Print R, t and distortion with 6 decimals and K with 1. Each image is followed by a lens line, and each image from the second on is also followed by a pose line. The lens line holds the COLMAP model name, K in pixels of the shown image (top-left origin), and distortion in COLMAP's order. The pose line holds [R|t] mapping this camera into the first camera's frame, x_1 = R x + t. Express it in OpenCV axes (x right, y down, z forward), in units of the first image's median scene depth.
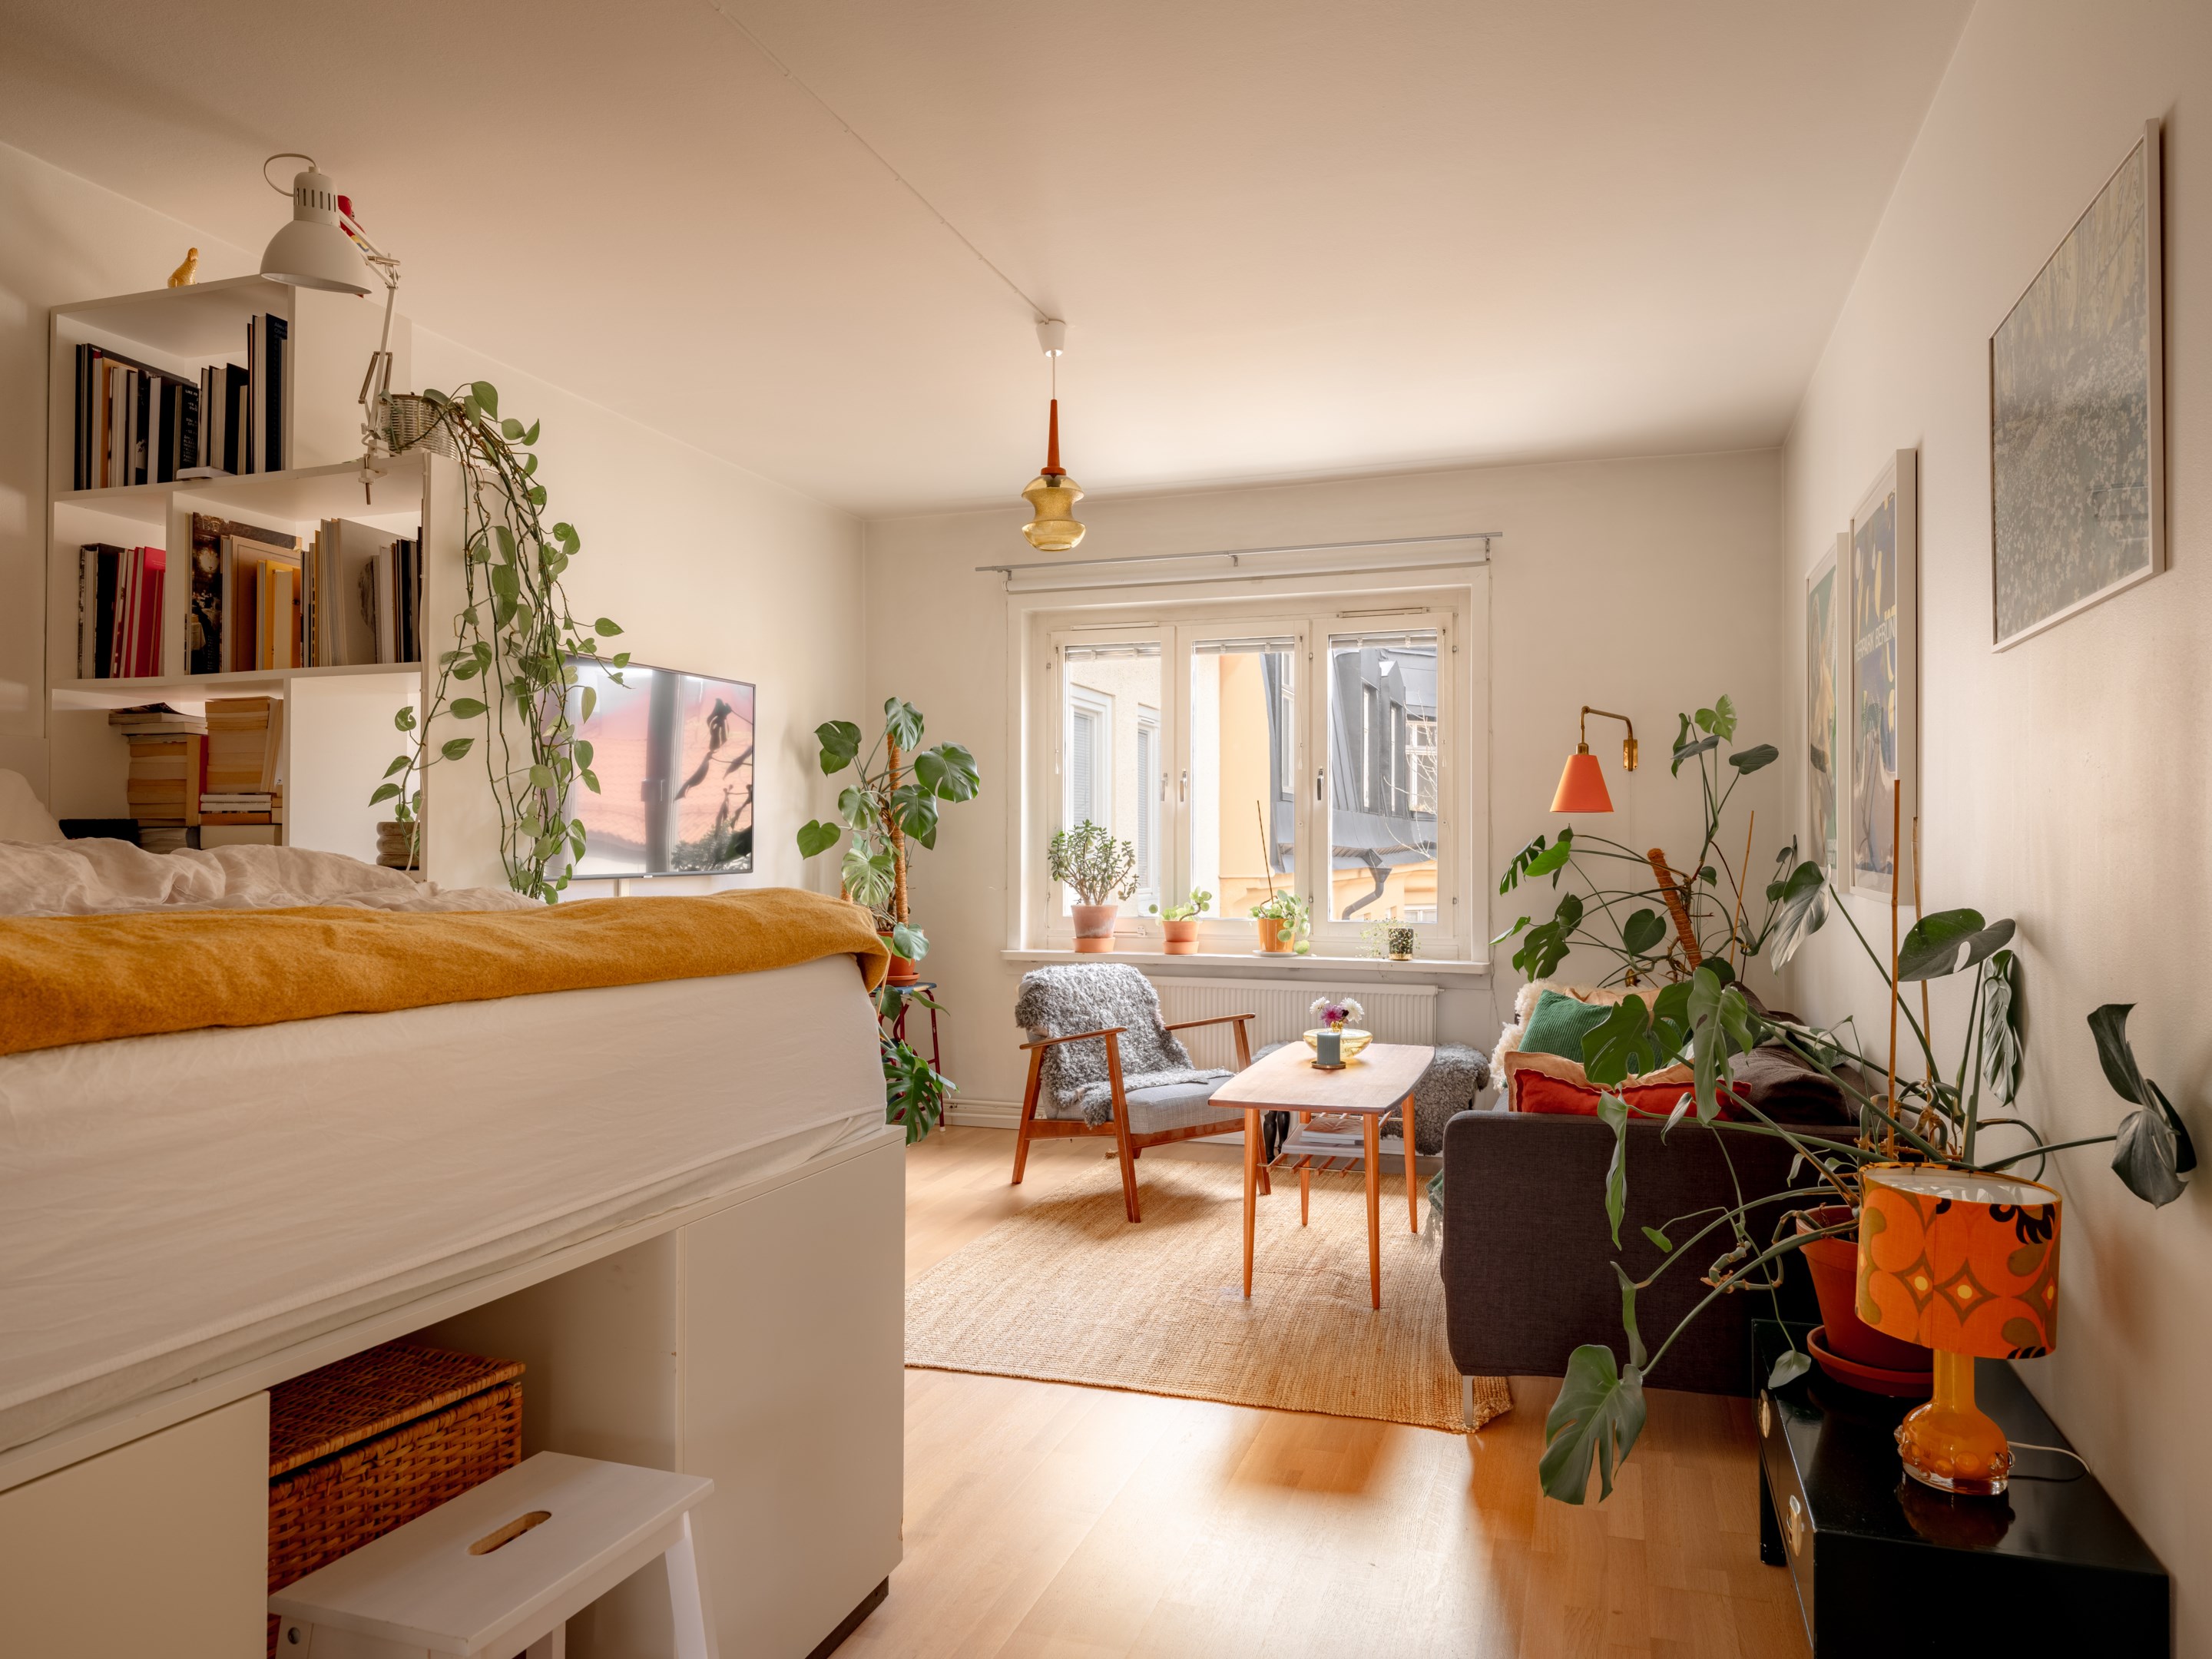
lens RADIAL K [[1427.1, 0, 1130.7], [0, 1427.1, 839.8], [0, 0, 1]] dist [-0.001512, 0.000390]
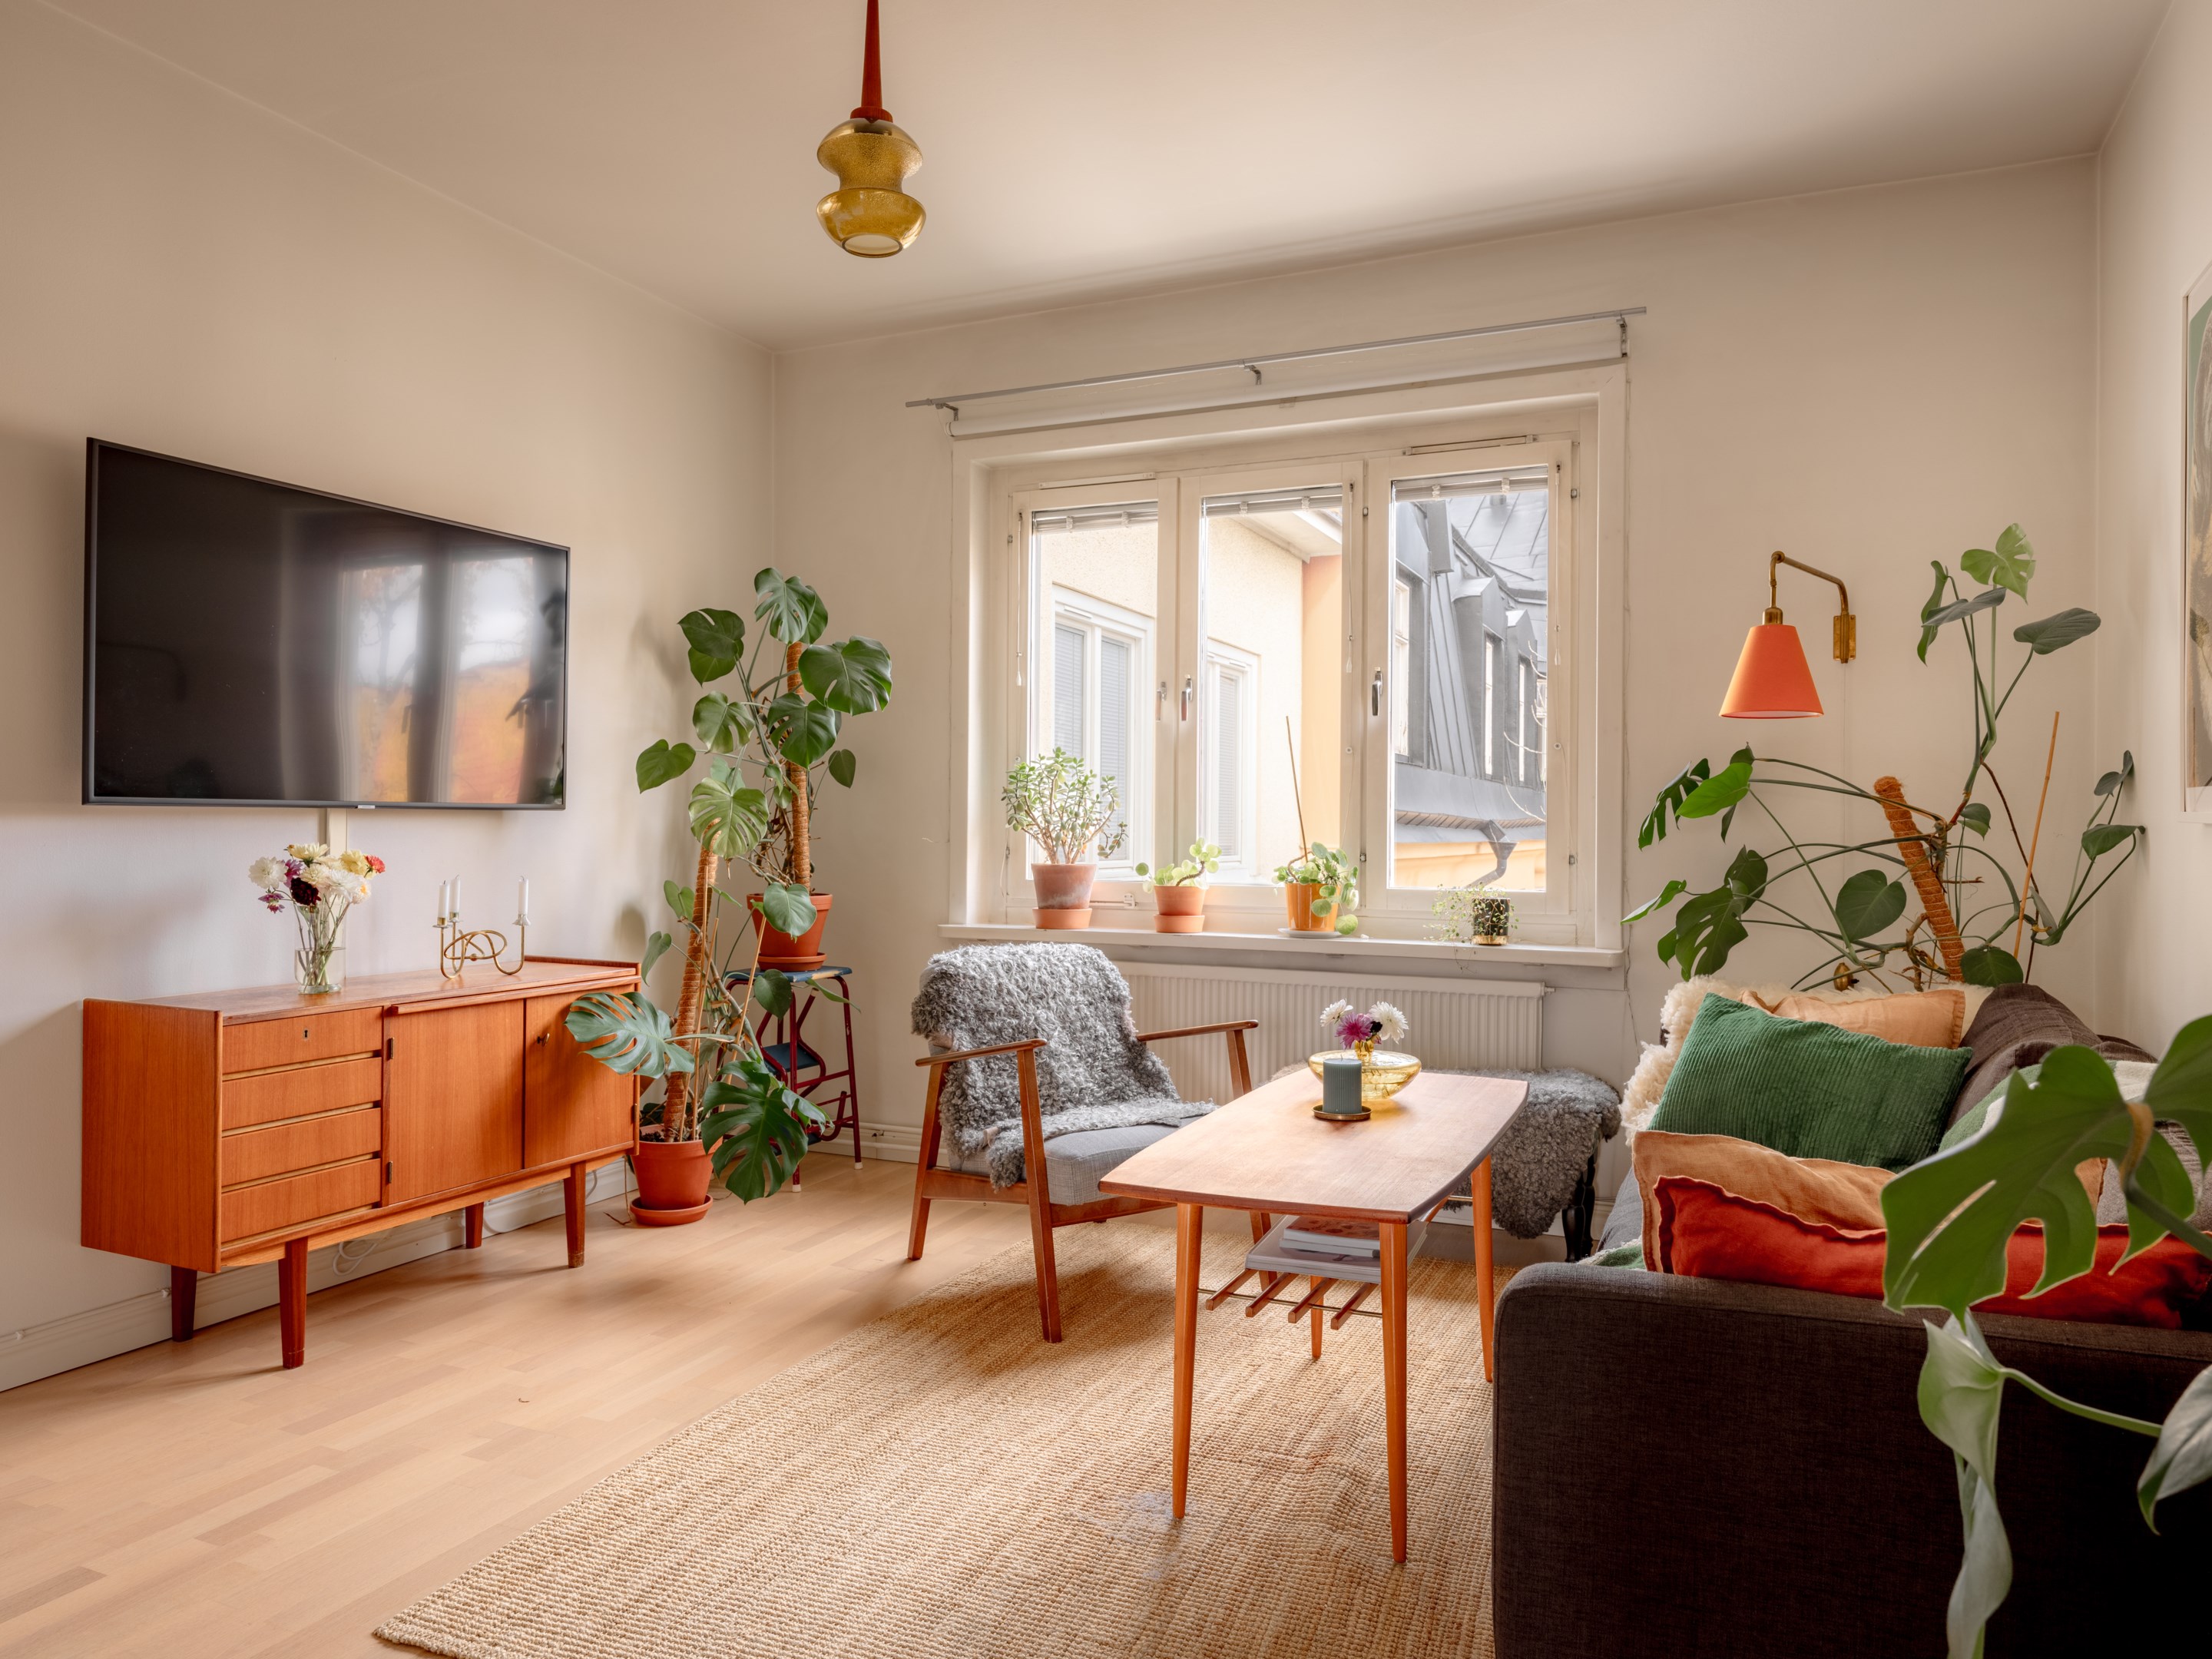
lens RADIAL K [[1427.1, 0, 1123.2], [0, 1427.1, 829.8], [0, 0, 1]] dist [-0.001512, 0.000390]
pose [[0.995046, 0.006354, -0.099211, 0.088690], [-0.006094, 0.999977, 0.002919, 0.030490], [0.099228, -0.002300, 0.995062, 0.325564]]
